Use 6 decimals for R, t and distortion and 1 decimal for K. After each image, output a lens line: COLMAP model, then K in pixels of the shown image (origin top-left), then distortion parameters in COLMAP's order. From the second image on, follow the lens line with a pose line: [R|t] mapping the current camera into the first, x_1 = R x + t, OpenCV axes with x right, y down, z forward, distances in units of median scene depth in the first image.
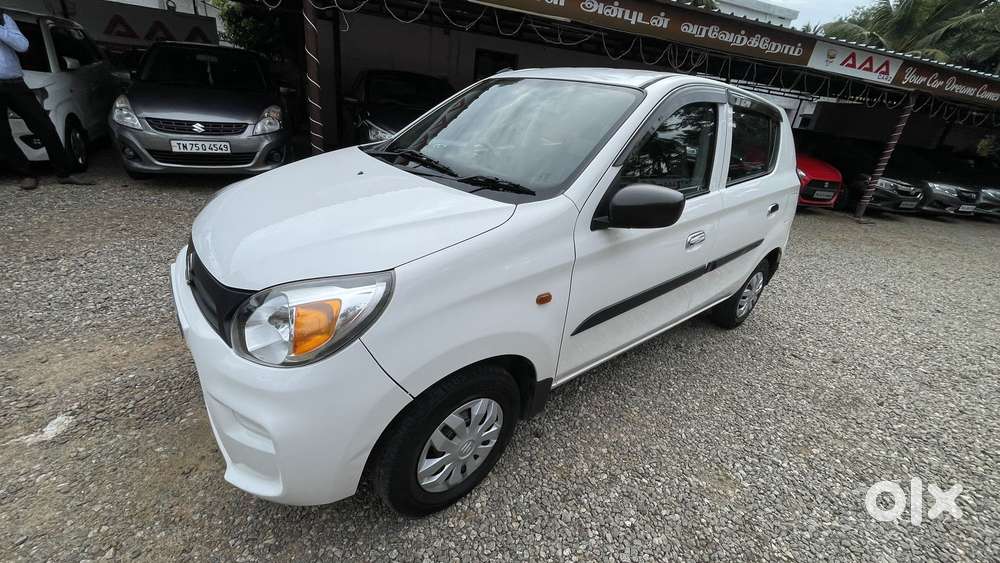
lens RADIAL K [[405.1, 0, 505.8], [0, 405.1, 282.5], [0, 0, 1]] dist [-0.002174, -0.000117]
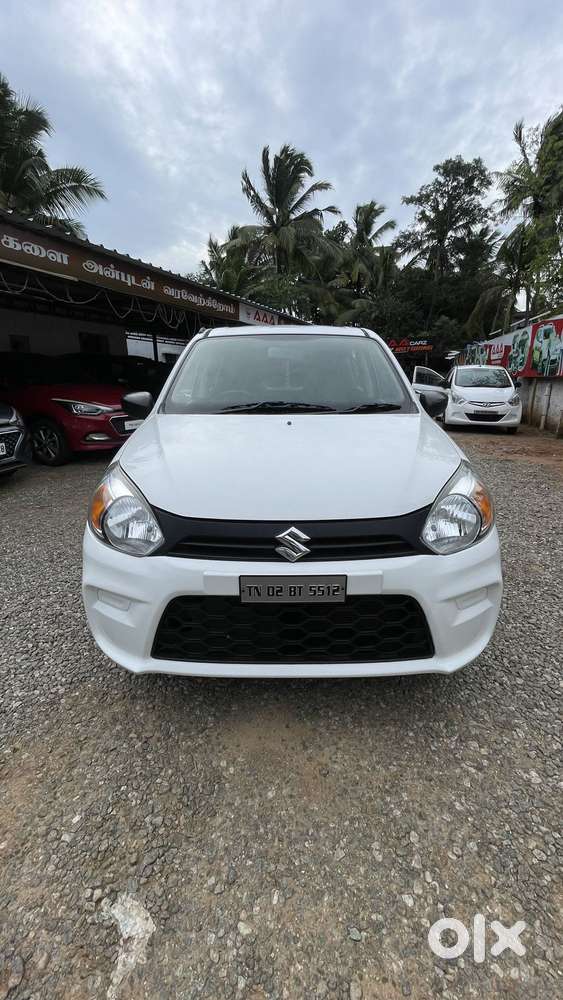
lens RADIAL K [[405.1, 0, 286.5], [0, 405.1, 495.9], [0, 0, 1]] dist [-0.002174, -0.000117]
pose [[0.626767, -0.323612, 0.708829, -0.568012], [0.381501, 0.920637, 0.082977, -0.086381], [-0.679427, 0.218411, 0.700483, 0.136466]]
